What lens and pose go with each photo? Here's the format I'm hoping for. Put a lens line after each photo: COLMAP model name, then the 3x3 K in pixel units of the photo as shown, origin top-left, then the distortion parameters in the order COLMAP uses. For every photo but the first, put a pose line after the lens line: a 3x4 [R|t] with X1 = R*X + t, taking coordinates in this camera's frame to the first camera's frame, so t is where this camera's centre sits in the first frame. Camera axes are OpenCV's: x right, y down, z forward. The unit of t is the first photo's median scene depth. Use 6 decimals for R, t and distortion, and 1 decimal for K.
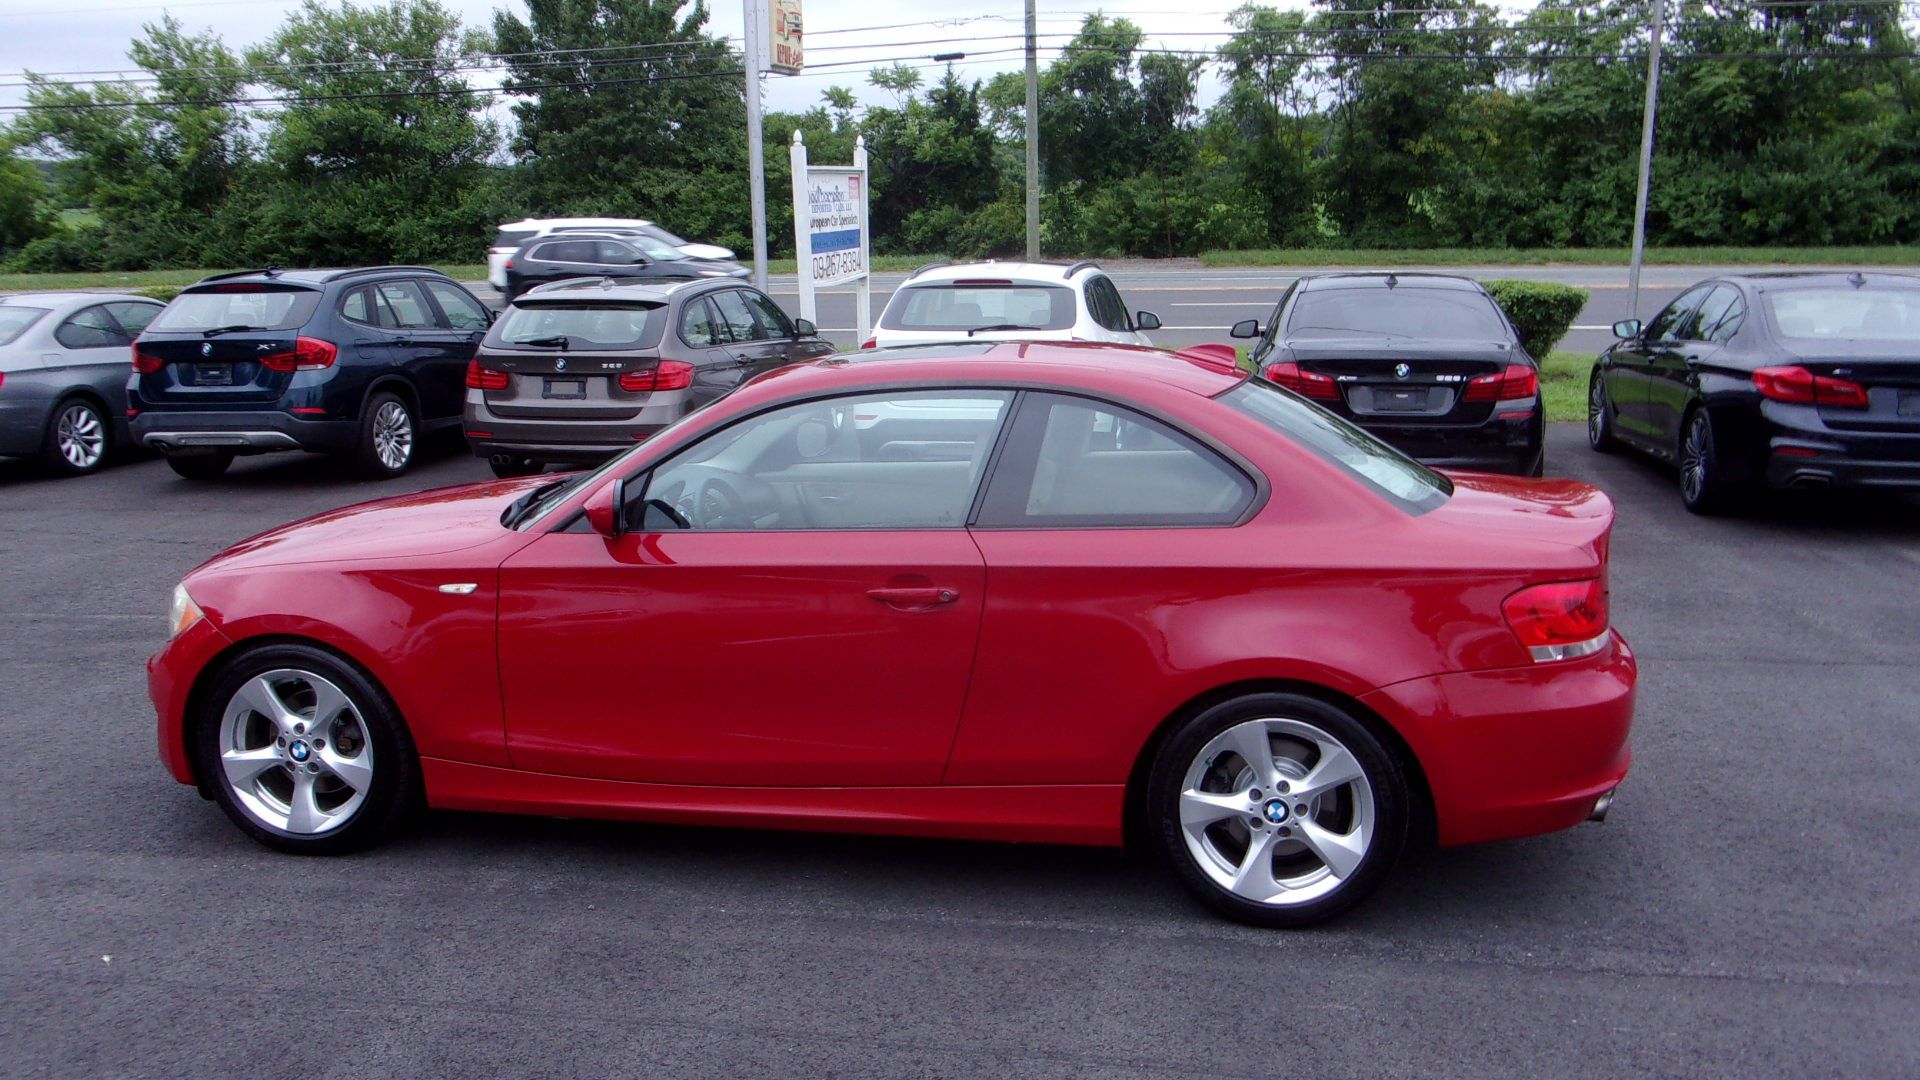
lens RADIAL K [[1638.7, 0, 960.0], [0, 1638.7, 535.9], [0, 0, 1]] dist [0.012358, -0.016740]
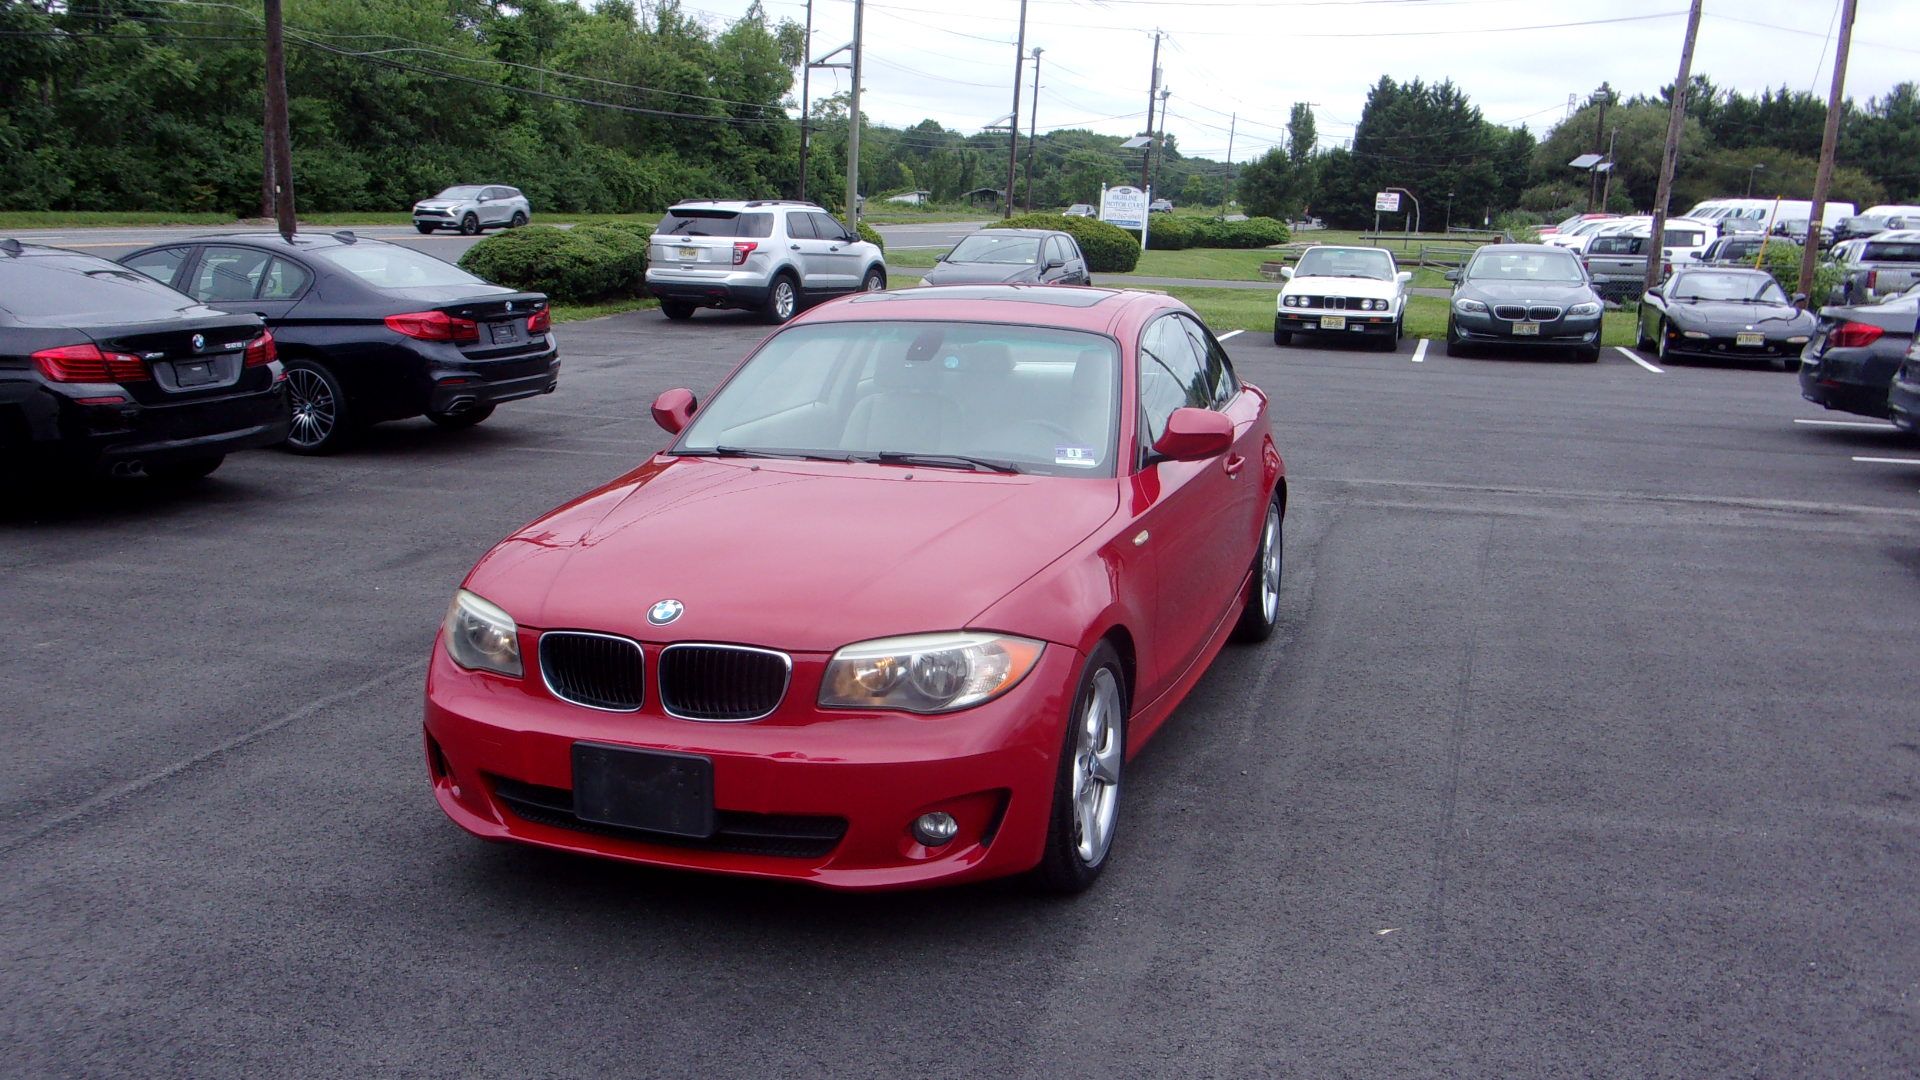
lens RADIAL K [[1638.7, 0, 960.0], [0, 1638.7, 535.9], [0, 0, 1]] dist [0.012358, -0.016740]
pose [[0.224741, -0.195656, 0.954573, -0.236711], [0.177958, 0.971399, 0.157208, -0.027015], [-0.958031, 0.134543, 0.253132, 0.153664]]
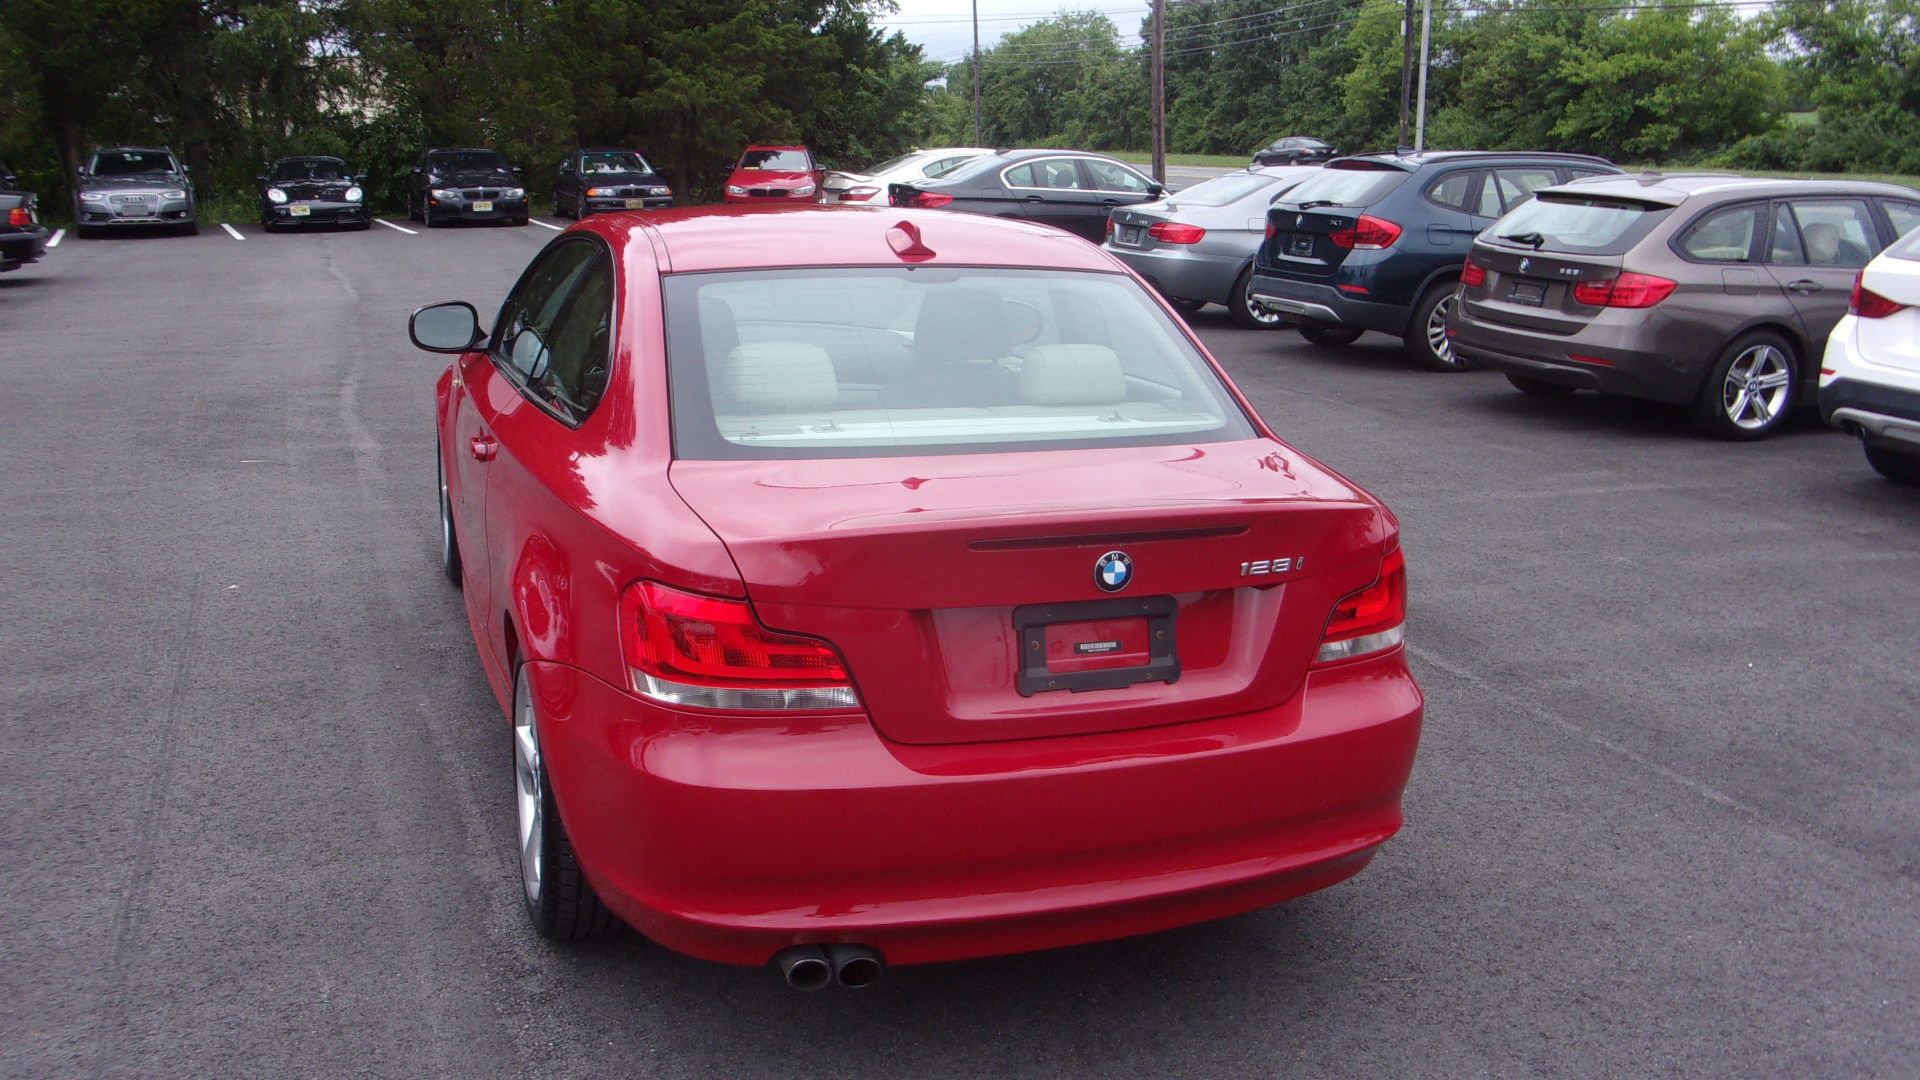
lens RADIAL K [[1639.6, 0, 958.0], [0, 1639.6, 544.3], [0, 0, 1]] dist [0.011953, -0.014273]
pose [[0.561368, 0.235661, -0.793303, 0.157502], [-0.186239, 0.969983, 0.156358, -0.019233], [0.806338, 0.059970, 0.588407, 0.116583]]
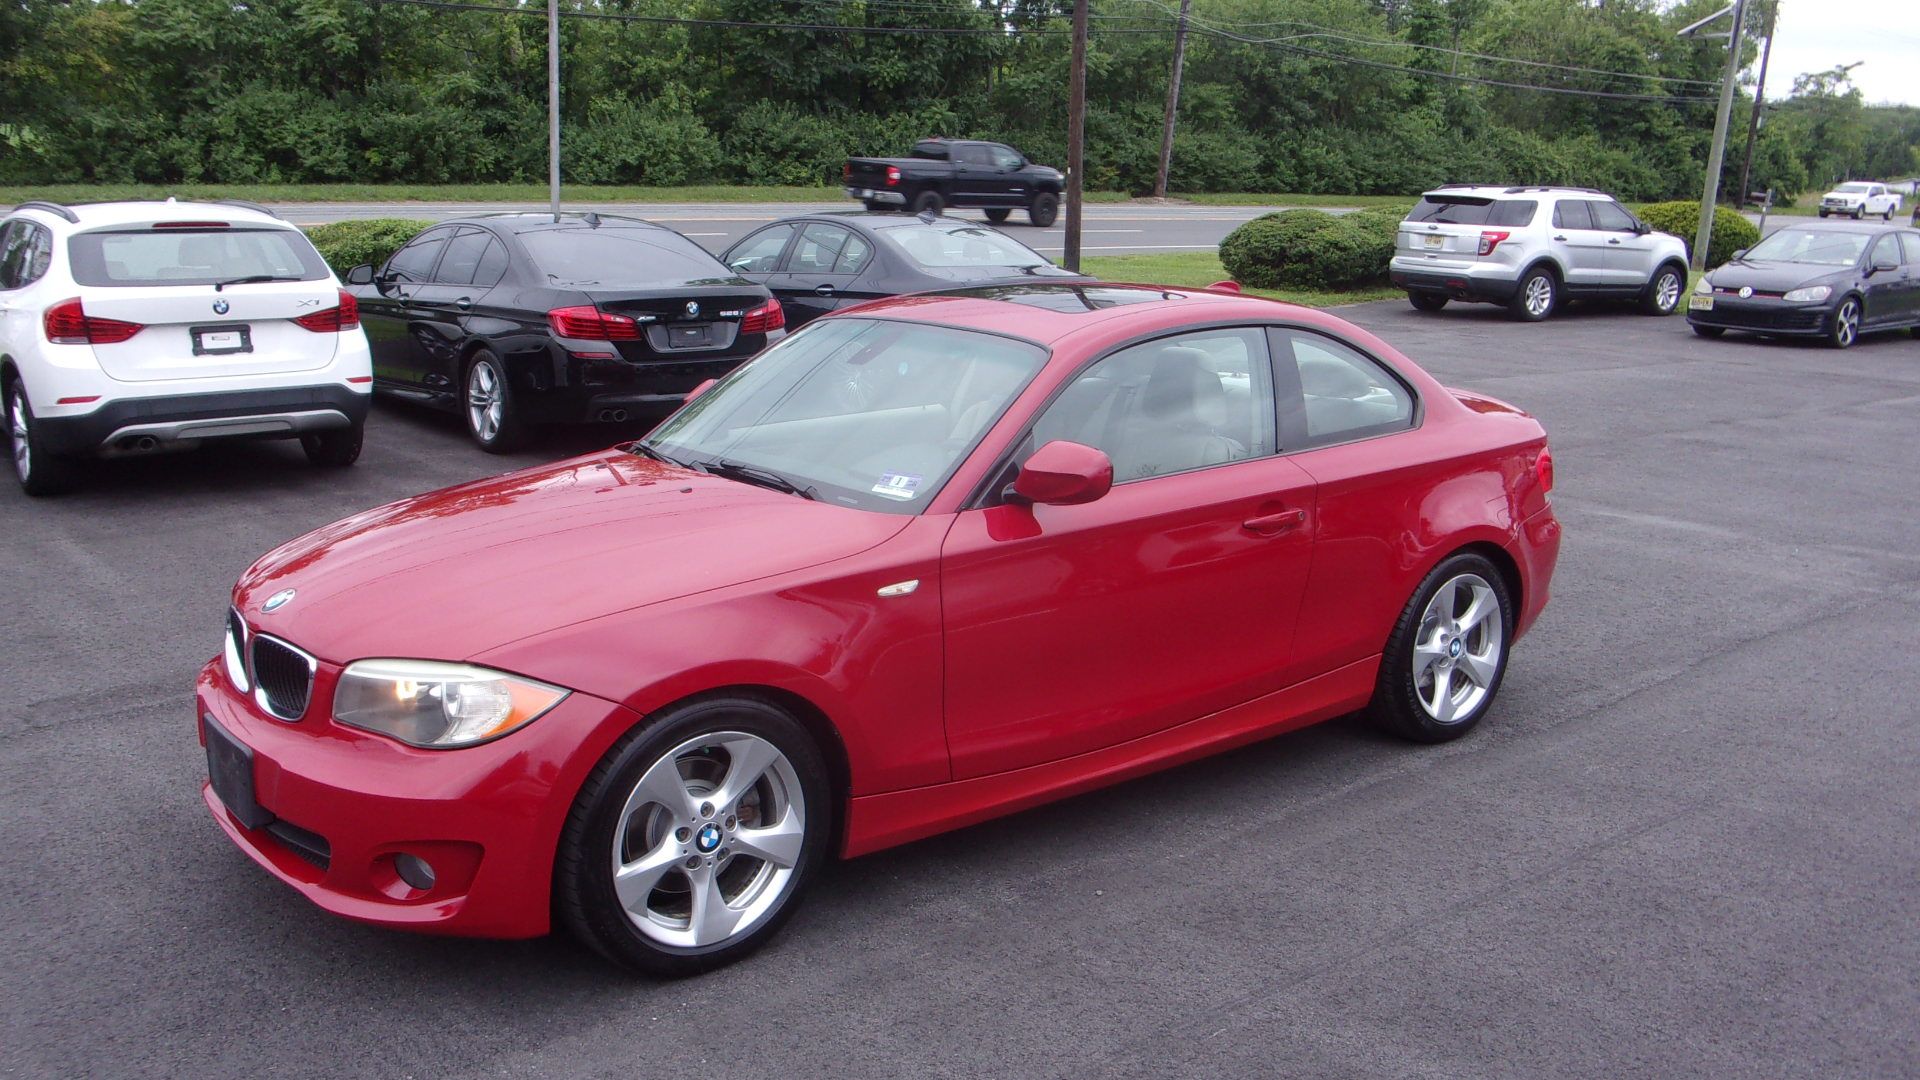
lens RADIAL K [[1638.7, 0, 960.0], [0, 1638.7, 535.9], [0, 0, 1]] dist [0.012358, -0.016740]
pose [[0.682205, -0.147634, 0.716101, -0.164217], [0.120643, 0.988707, 0.088903, -0.012807], [-0.721139, 0.025743, 0.692312, 0.068352]]
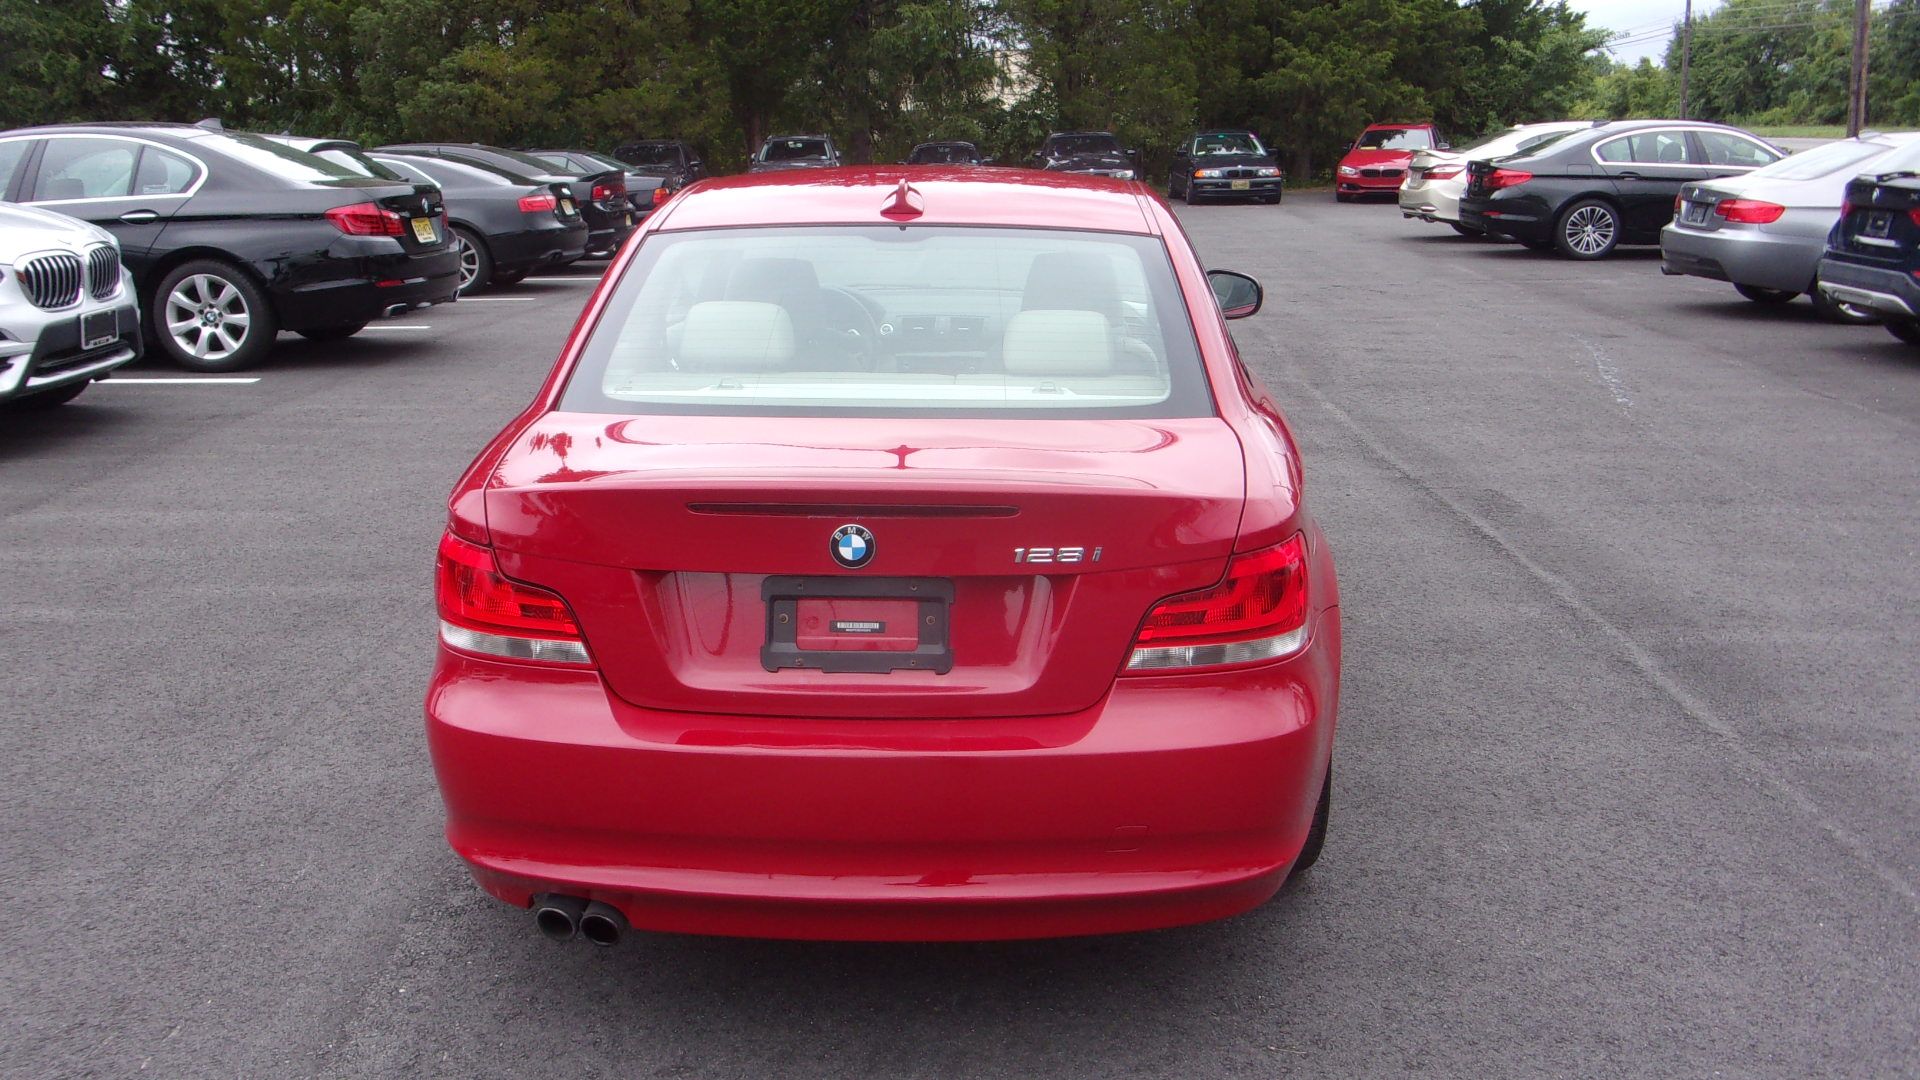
lens RADIAL K [[1647.0, 0, 963.2], [0, 1647.0, 534.0], [0, 0, 1]] dist [-0.000880, 0.007709]
pose [[0.205286, 0.267694, -0.941381, 0.177207], [-0.185016, 0.955138, 0.231259, -0.029312], [0.961055, 0.126697, 0.245604, 0.179206]]
